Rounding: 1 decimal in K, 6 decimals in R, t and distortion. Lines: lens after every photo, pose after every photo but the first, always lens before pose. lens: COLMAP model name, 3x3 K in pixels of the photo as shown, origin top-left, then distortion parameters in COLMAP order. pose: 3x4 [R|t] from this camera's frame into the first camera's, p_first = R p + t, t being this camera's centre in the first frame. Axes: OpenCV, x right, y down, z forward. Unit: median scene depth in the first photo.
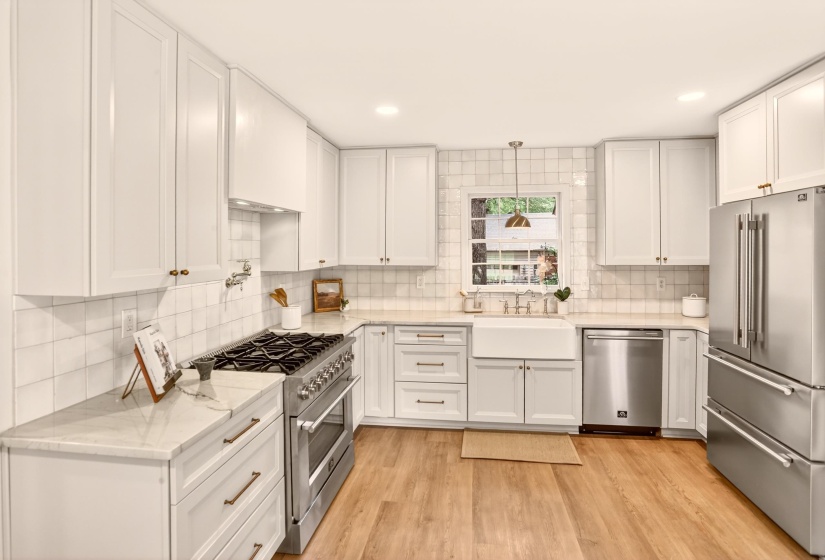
lens RADIAL K [[411.0, 0, 417.0], [0, 411.0, 260.8], [0, 0, 1]] dist [-0.061089, 0.024624]
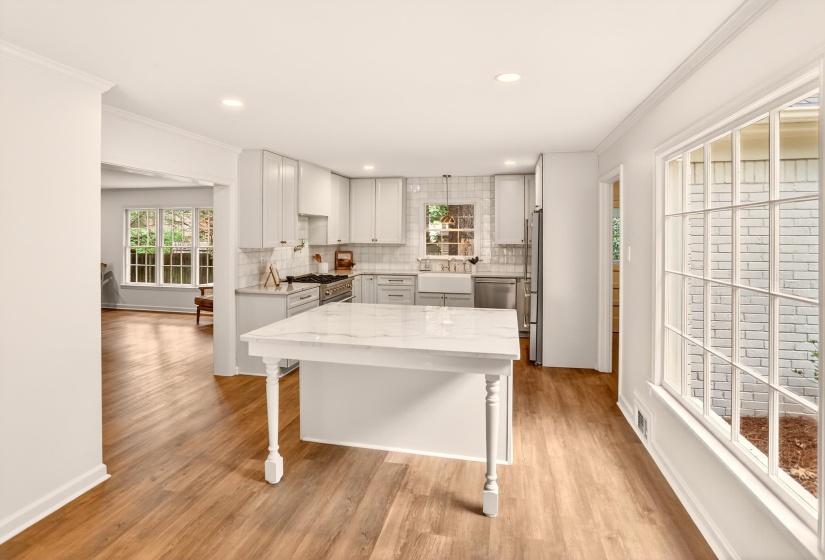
lens RADIAL K [[411.0, 0, 417.0], [0, 411.0, 260.8], [0, 0, 1]] dist [-0.061089, 0.024624]
pose [[0.996891, 0.012044, -0.077868, 0.277243], [-0.009275, 0.999315, 0.035825, 0.024078], [0.078246, -0.034992, 0.996320, -0.874443]]
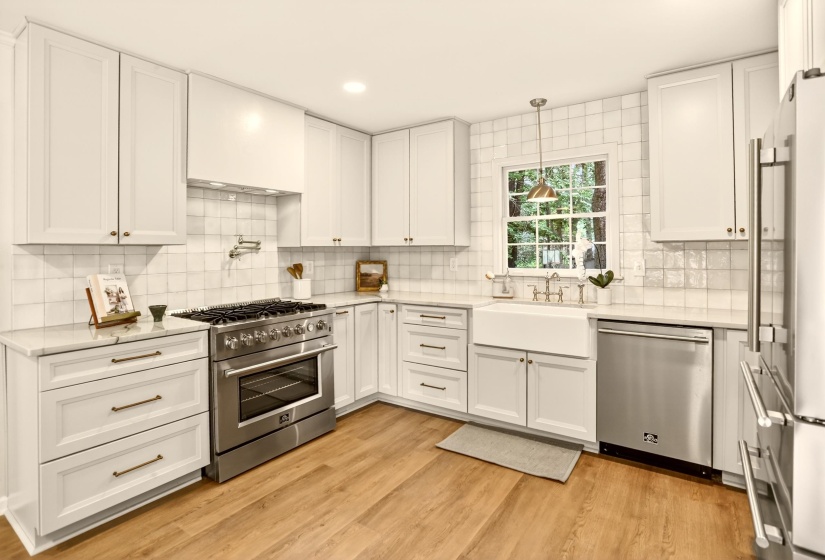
lens RADIAL K [[411.0, 0, 417.0], [0, 411.0, 260.8], [0, 0, 1]] dist [-0.061089, 0.024624]
pose [[0.892693, 0.007633, -0.450600, 0.432948], [-0.009005, 0.999959, -0.000900, 0.054694], [0.450575, 0.004861, 0.892725, 0.133355]]
